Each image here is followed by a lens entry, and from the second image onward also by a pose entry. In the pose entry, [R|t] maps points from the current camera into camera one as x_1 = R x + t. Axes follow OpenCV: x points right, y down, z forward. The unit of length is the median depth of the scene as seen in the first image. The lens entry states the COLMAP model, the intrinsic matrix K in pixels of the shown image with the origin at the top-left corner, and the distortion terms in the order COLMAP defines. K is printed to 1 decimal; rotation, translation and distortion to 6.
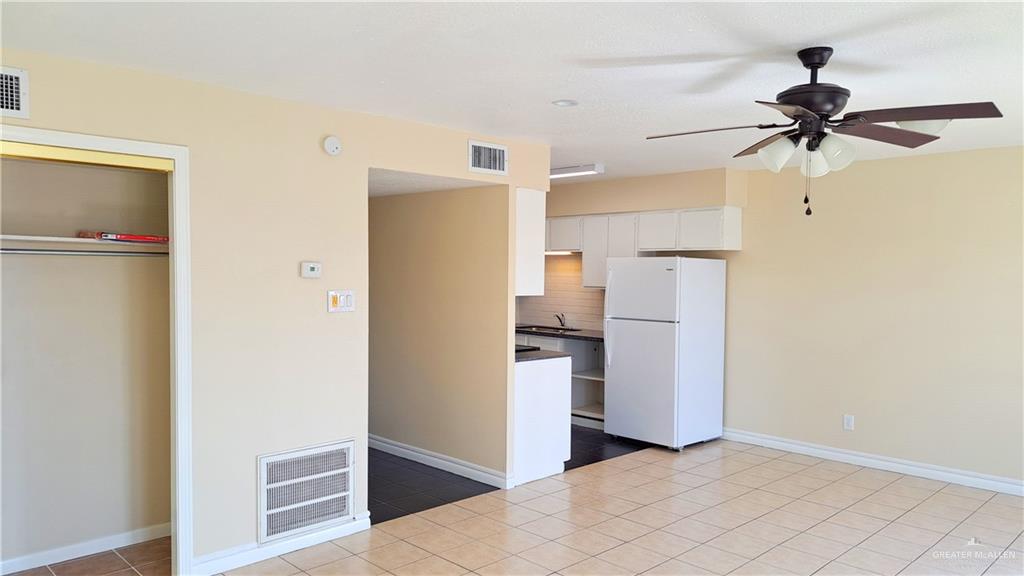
lens RADIAL K [[726.0, 0, 513.8], [0, 726.0, 292.6], [0, 0, 1]] dist [0.035671, -0.035635]
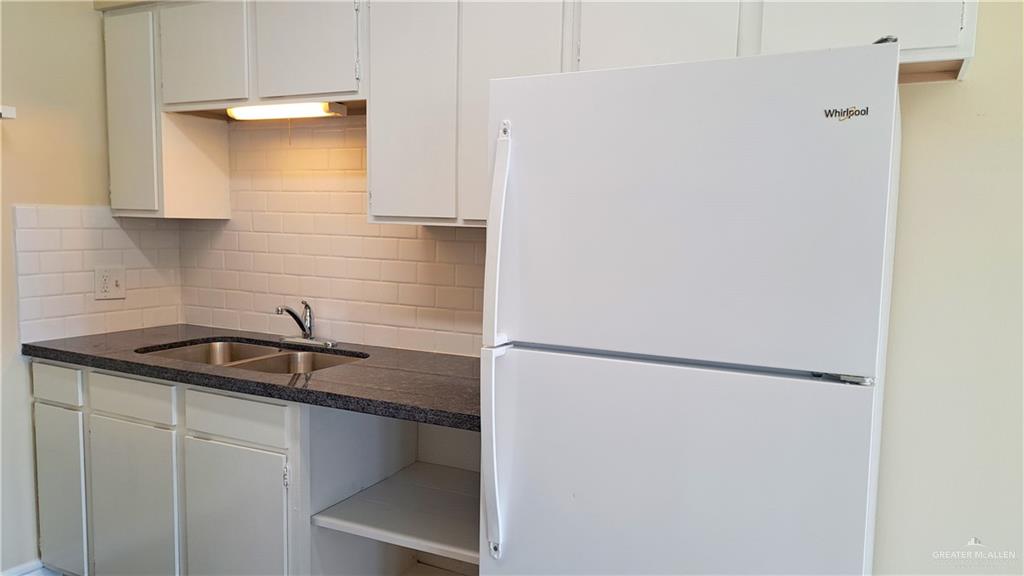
lens RADIAL K [[726.0, 0, 514.1], [0, 726.0, 288.3], [0, 0, 1]] dist [0.035671, -0.035635]
pose [[0.948837, -0.024825, 0.314790, 0.054750], [0.000379, 0.996994, 0.077483, -0.002852], [-0.315767, -0.073399, 0.945993, 0.681385]]
